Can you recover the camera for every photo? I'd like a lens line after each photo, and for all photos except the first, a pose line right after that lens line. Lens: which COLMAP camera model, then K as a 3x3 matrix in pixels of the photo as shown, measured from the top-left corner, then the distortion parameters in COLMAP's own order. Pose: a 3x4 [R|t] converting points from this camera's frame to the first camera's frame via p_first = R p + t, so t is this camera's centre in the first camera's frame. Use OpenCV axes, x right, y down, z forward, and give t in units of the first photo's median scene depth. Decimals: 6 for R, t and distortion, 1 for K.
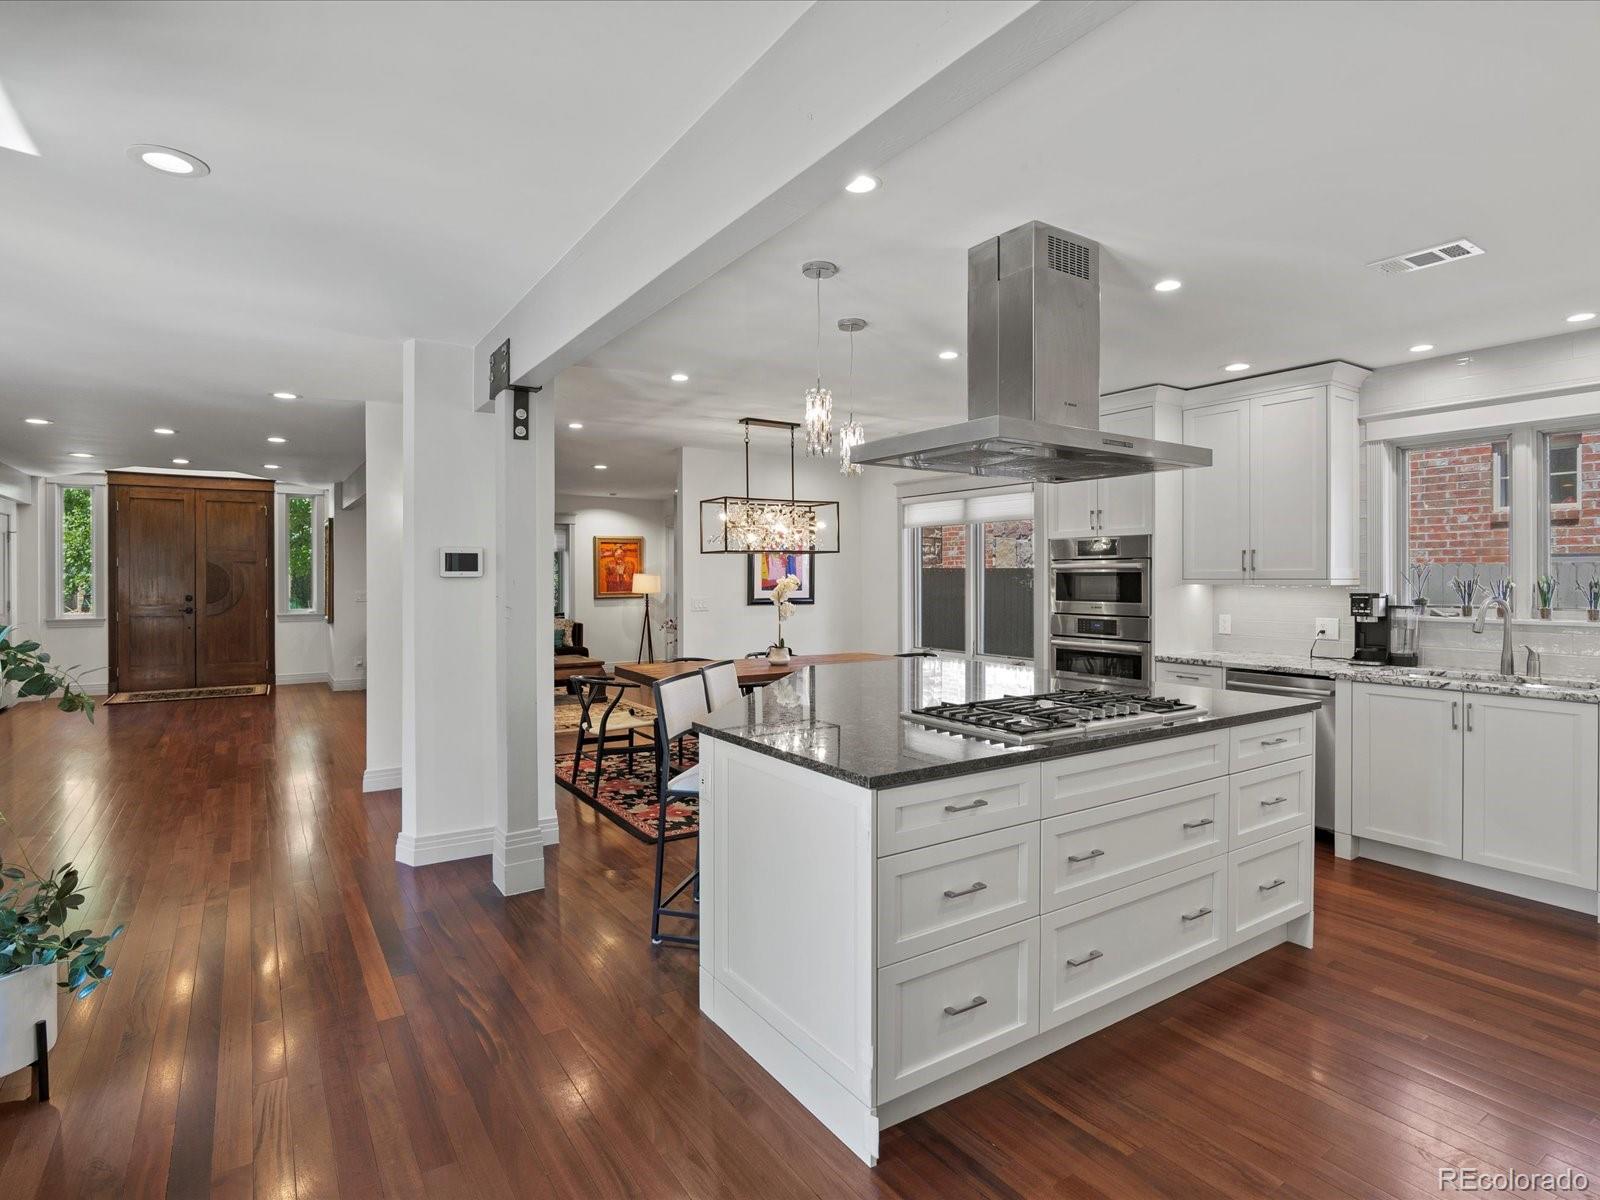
lens RADIAL K [[852.2, 0, 804.1], [0, 852.2, 584.5], [0, 0, 1]] dist [-0.005865, 0.004110]
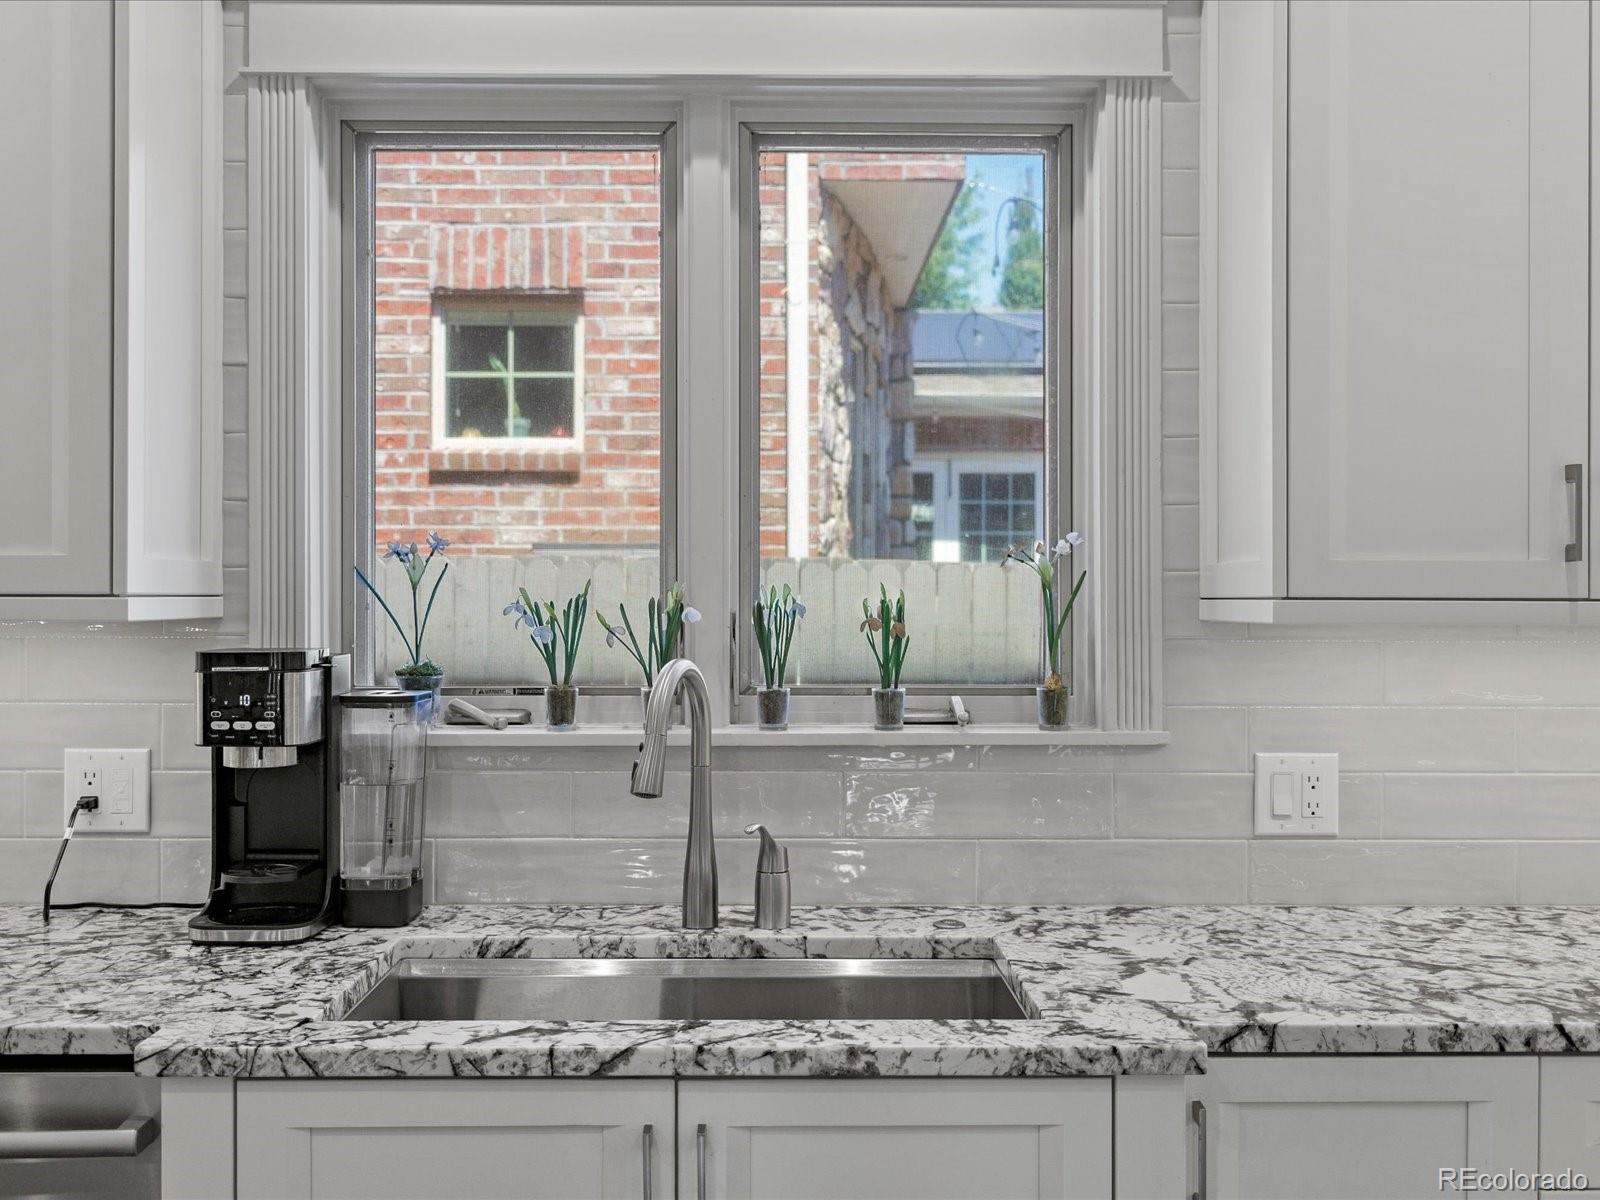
lens RADIAL K [[1491.6, 0, 799.7], [0, 1491.6, 591.5], [0, 0, 1]] dist [-0.010398, 0.000000]
pose [[0.532297, 0.004145, 0.846547, 0.259044], [0.005536, 0.999950, -0.008377, -0.002057], [-0.846539, 0.009146, 0.532248, 0.436726]]
